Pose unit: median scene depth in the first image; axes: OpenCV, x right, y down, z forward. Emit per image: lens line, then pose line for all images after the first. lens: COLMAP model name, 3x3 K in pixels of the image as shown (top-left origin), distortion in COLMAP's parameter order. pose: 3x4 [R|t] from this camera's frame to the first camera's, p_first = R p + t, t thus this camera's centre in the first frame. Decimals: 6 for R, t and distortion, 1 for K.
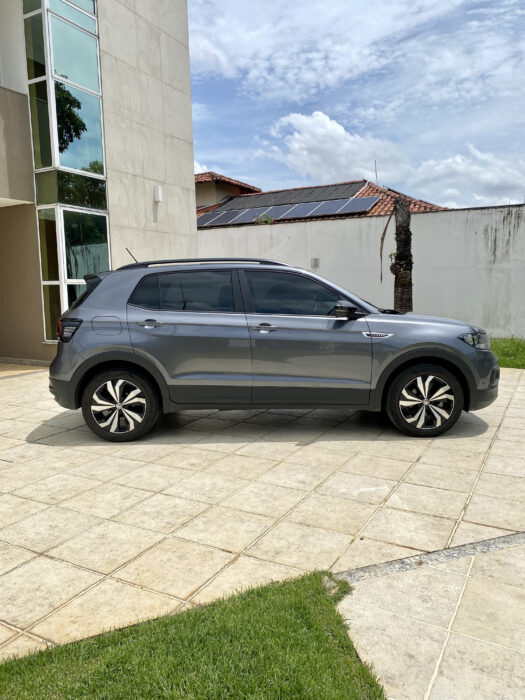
lens RADIAL K [[539.0, 0, 262.7], [0, 539.0, 348.8], [0, 0, 1]] dist [0.013312, -0.007848]
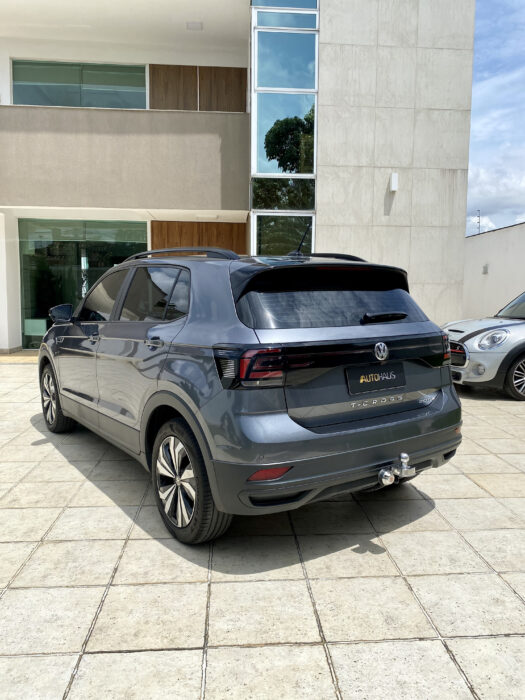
lens RADIAL K [[539.0, 0, 266.5], [0, 539.0, 352.4], [0, 0, 1]] dist [0.013312, -0.007848]
pose [[0.547188, 0.113399, -0.829292, 0.497081], [-0.110436, 0.991899, 0.062766, -0.053003], [0.829692, 0.057239, 0.555279, 0.404181]]
